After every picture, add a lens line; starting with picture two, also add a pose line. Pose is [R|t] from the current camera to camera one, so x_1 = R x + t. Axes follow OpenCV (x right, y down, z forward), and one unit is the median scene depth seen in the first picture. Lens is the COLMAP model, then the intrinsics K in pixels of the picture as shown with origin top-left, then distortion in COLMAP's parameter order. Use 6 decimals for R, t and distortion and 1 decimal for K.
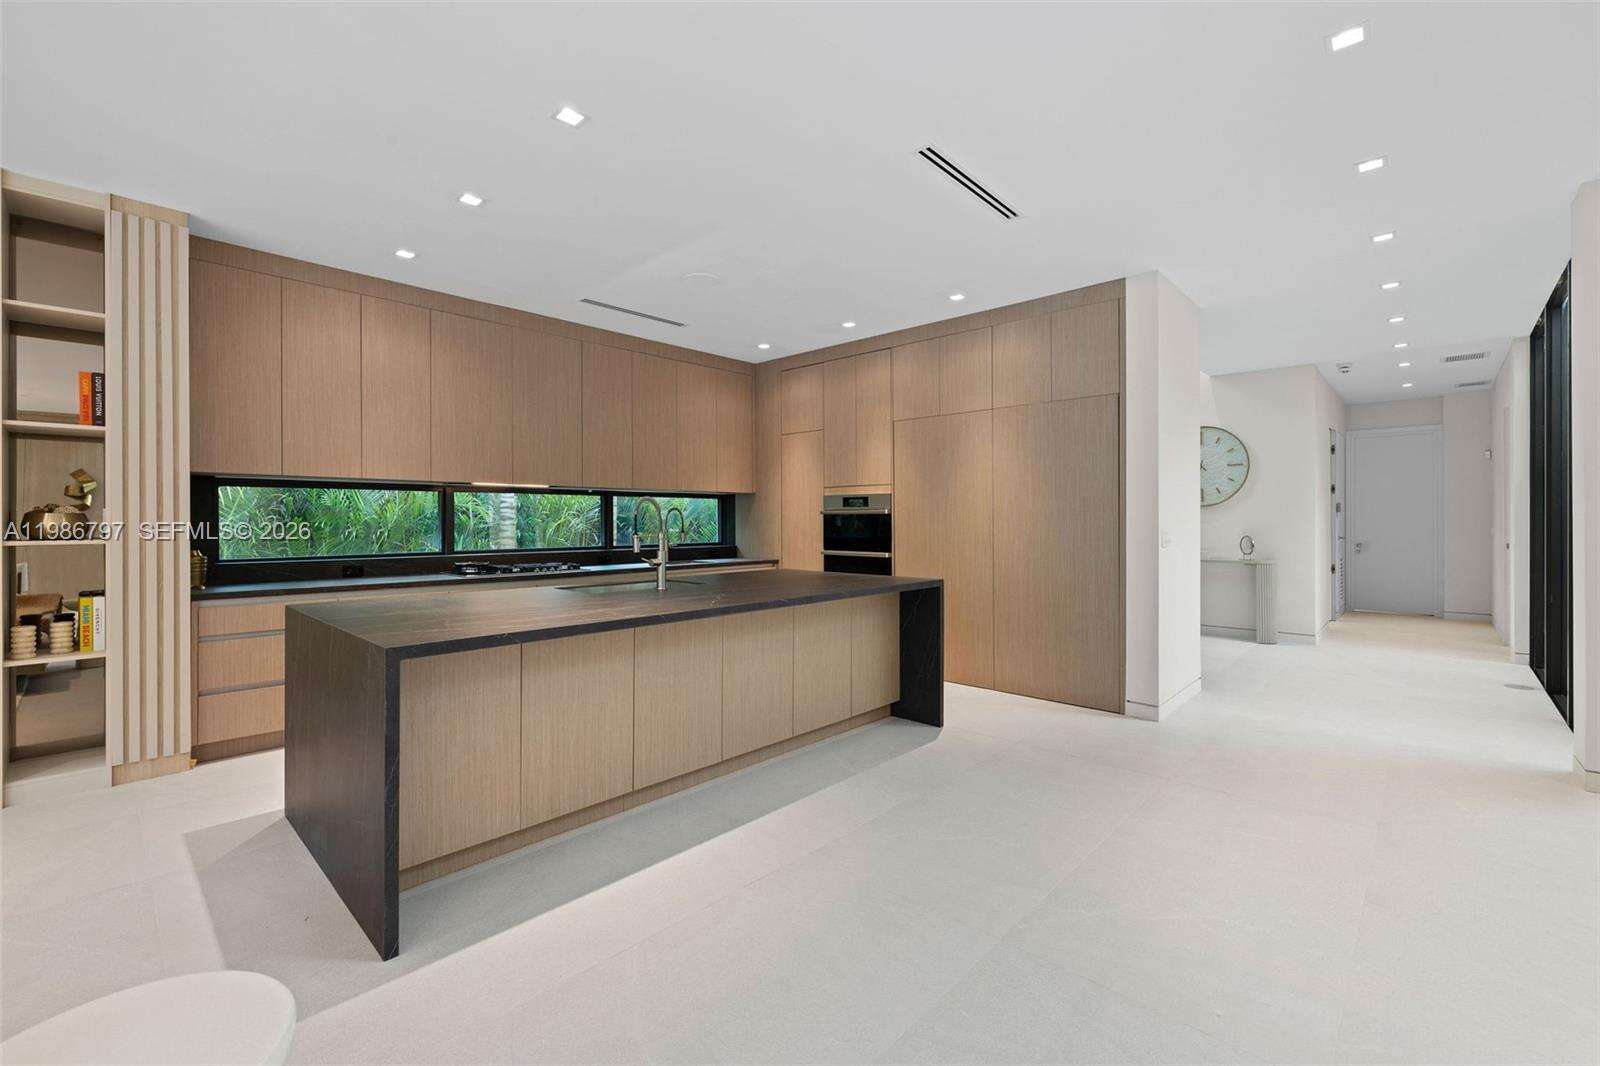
lens RADIAL K [[679.6, 0, 801.5], [0, 679.6, 522.3], [0, 0, 1]] dist [-0.001619, -0.000171]
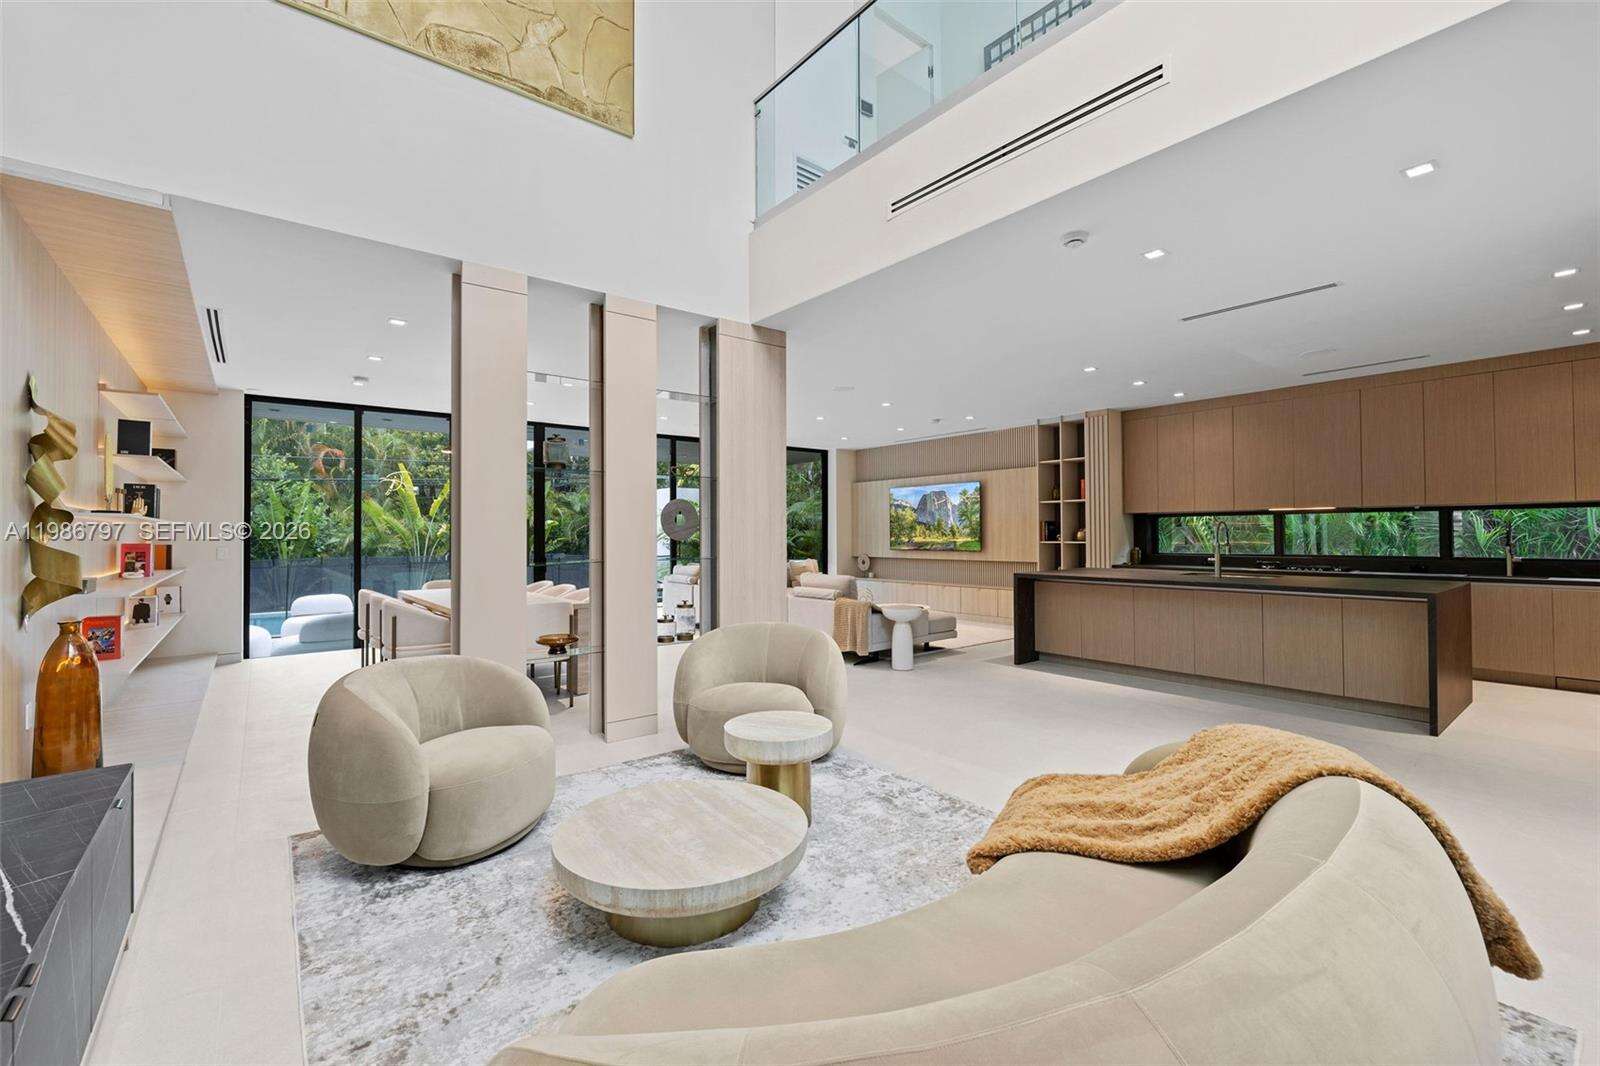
lens RADIAL K [[679.6, 0, 800.9], [0, 679.6, 528.5], [0, 0, 1]] dist [-0.001619, -0.000171]
pose [[-0.142937, -0.003756, -0.989725, 1.105738], [-0.000210, 0.999993, -0.003765, -0.008018], [0.989732, -0.000330, -0.142936, 0.159840]]
